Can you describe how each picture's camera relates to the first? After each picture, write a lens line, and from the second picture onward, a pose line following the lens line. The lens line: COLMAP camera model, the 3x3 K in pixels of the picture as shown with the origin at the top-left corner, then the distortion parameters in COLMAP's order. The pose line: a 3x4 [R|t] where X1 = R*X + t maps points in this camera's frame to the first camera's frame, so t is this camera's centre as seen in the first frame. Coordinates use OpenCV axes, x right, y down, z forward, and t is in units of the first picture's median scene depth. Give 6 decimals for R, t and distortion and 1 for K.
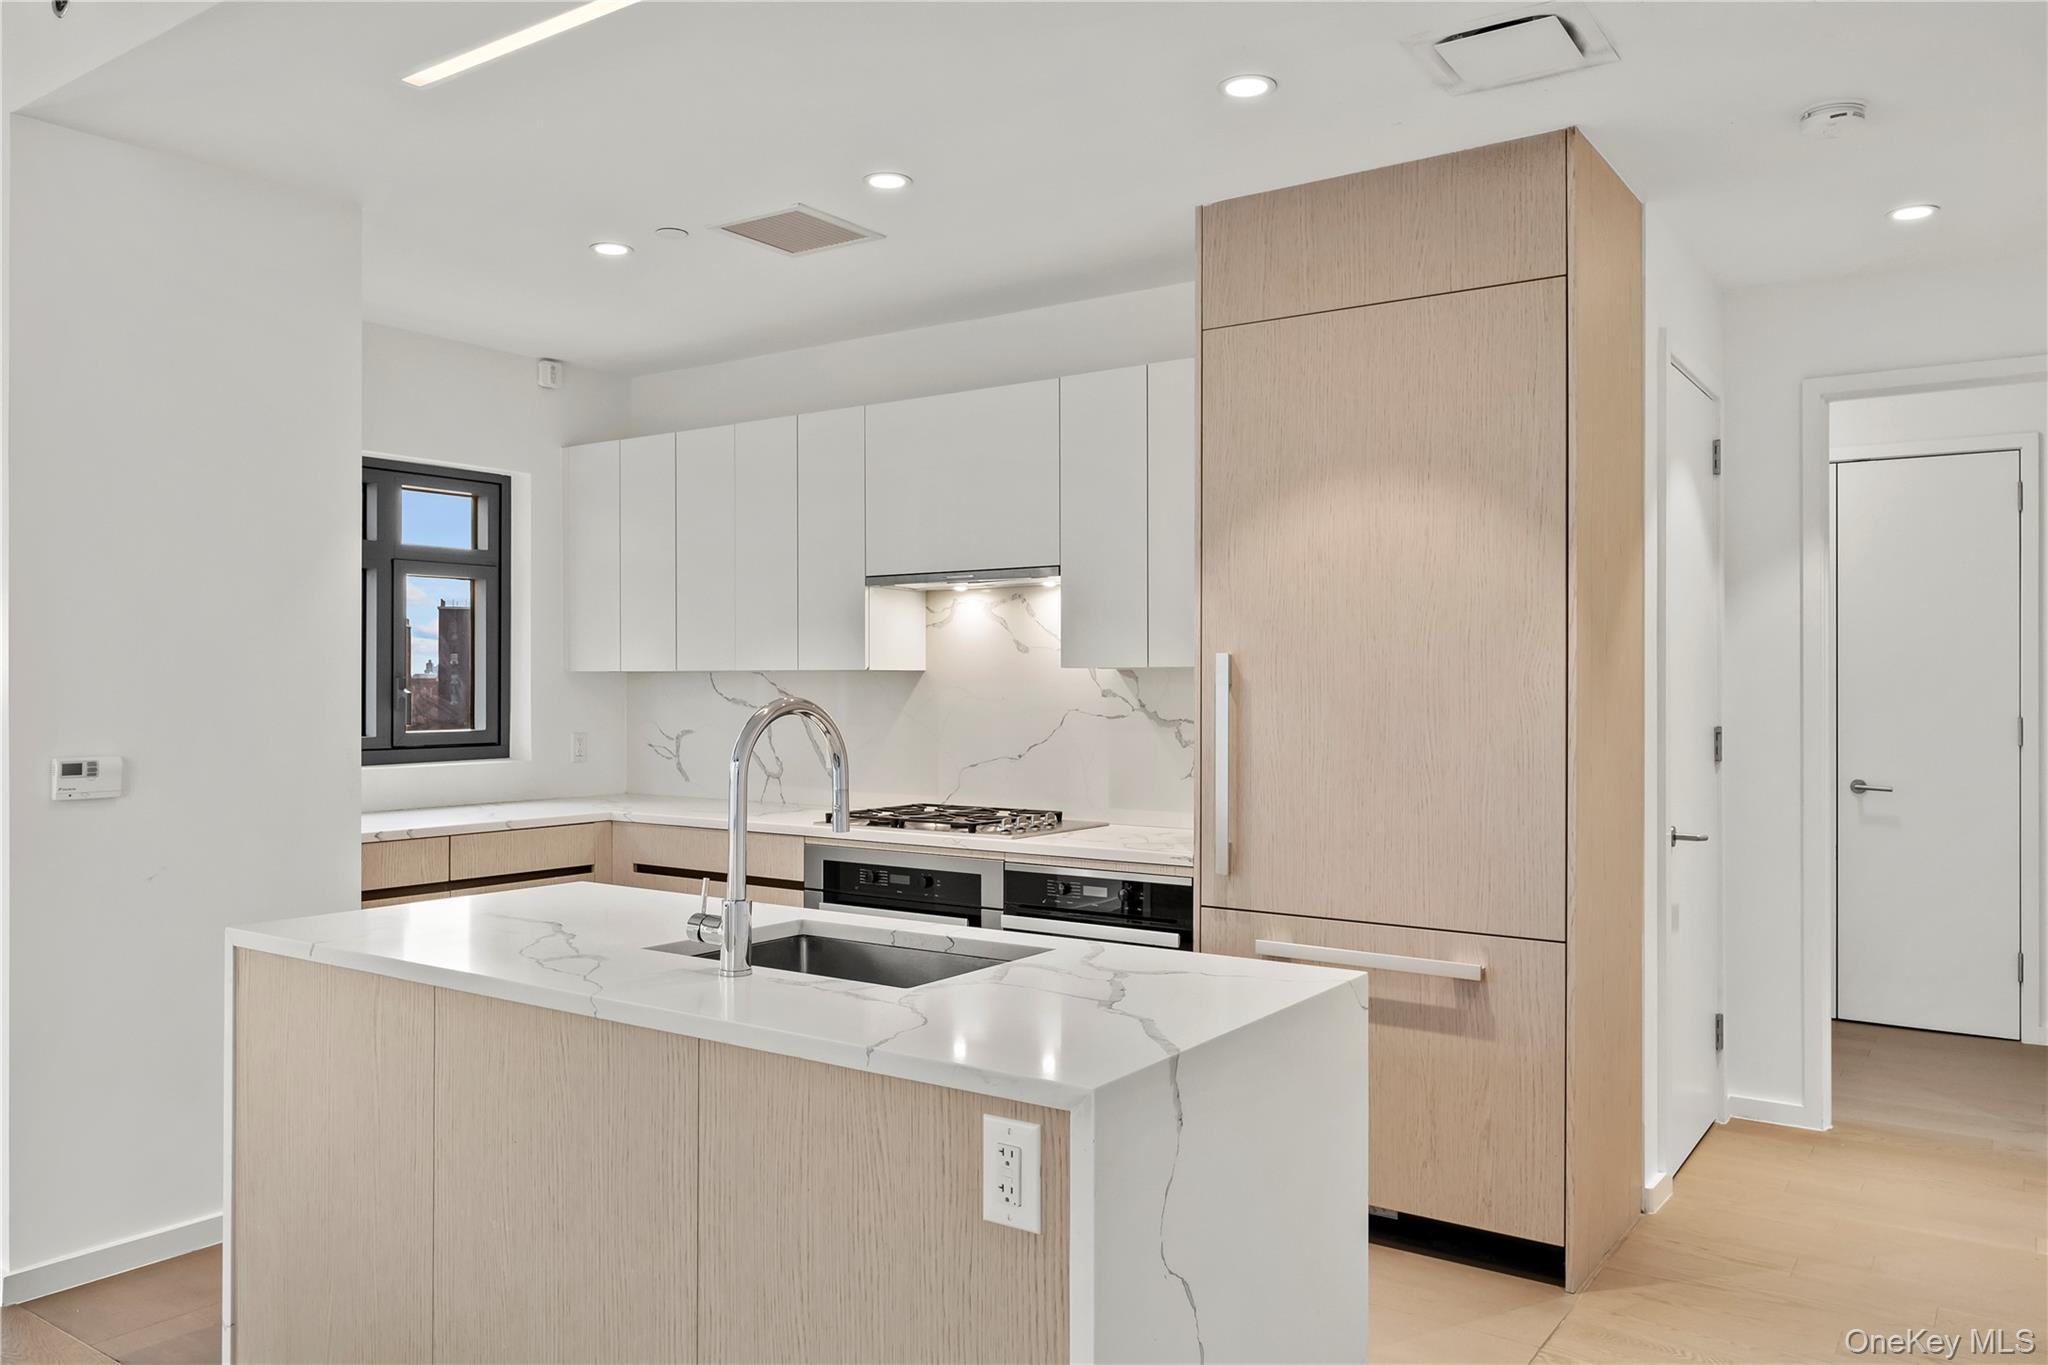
lens RADIAL K [[1441.7, 0, 1013.3], [0, 1441.7, 678.3], [0, 0, 1]] dist [-0.002376, -0.000959]
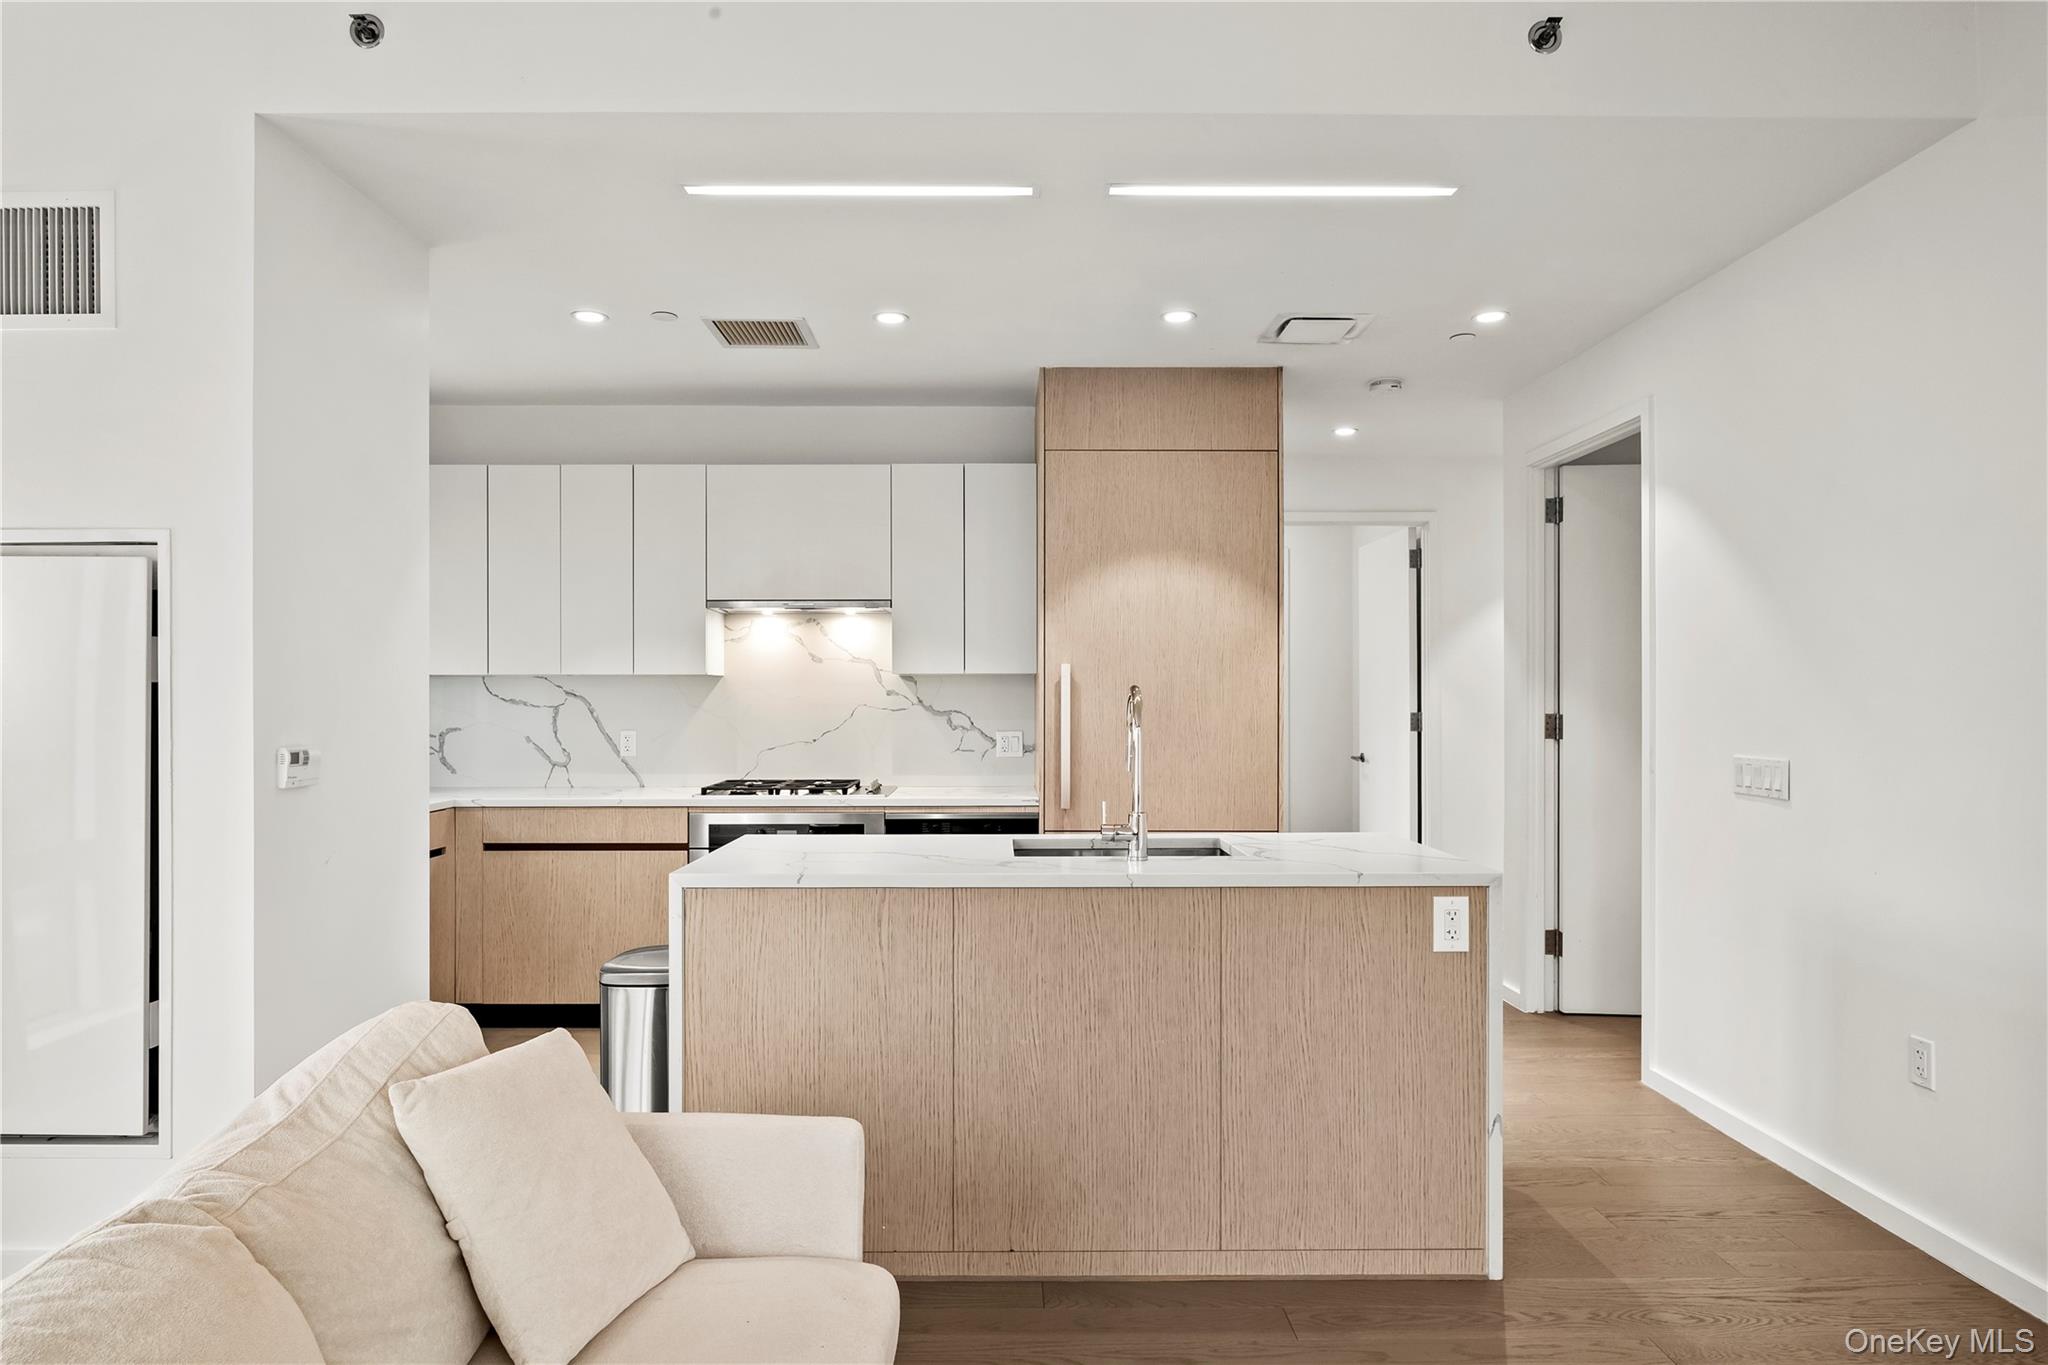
lens RADIAL K [[1153.9, 0, 1019.7], [0, 1153.9, 690.5], [0, 0, 1]] dist [-0.019262, -0.000492]
pose [[0.825077, 0.001905, 0.565017, -0.526095], [-0.000869, 0.999997, -0.002104, 0.011956], [-0.565020, 0.001245, 0.825077, 0.017372]]
